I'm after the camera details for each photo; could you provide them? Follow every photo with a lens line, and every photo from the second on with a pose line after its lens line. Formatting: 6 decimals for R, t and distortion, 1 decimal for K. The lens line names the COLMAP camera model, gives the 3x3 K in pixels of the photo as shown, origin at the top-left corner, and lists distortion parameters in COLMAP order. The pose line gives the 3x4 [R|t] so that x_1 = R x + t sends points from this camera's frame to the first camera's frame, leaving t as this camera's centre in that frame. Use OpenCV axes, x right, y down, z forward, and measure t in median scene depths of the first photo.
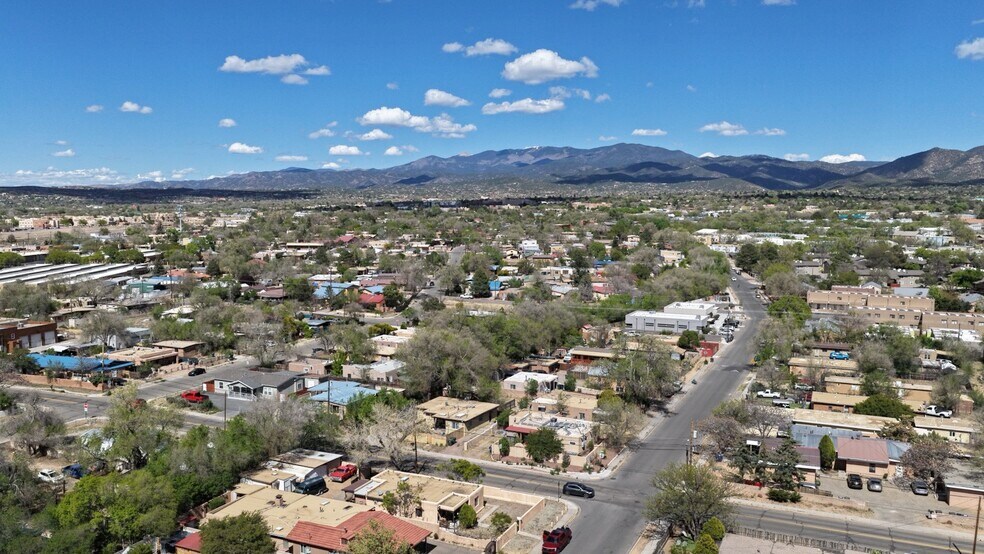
lens RADIAL K [[816.1, 0, 493.3], [0, 816.1, 265.4], [0, 0, 1]] dist [-0.016255, 0.040213]
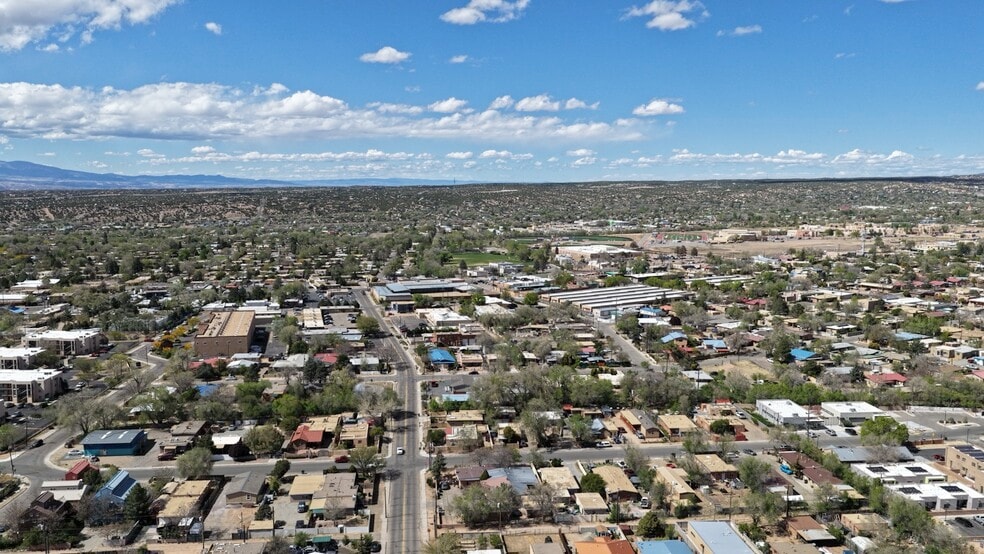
lens RADIAL K [[816.1, 0, 493.3], [0, 816.1, 265.4], [0, 0, 1]] dist [-0.016255, 0.040213]
pose [[0.513792, 0.085965, -0.853597, 1.214801], [-0.069954, 0.995852, 0.058185, -0.226227], [0.855058, 0.029818, 0.517675, 0.023210]]
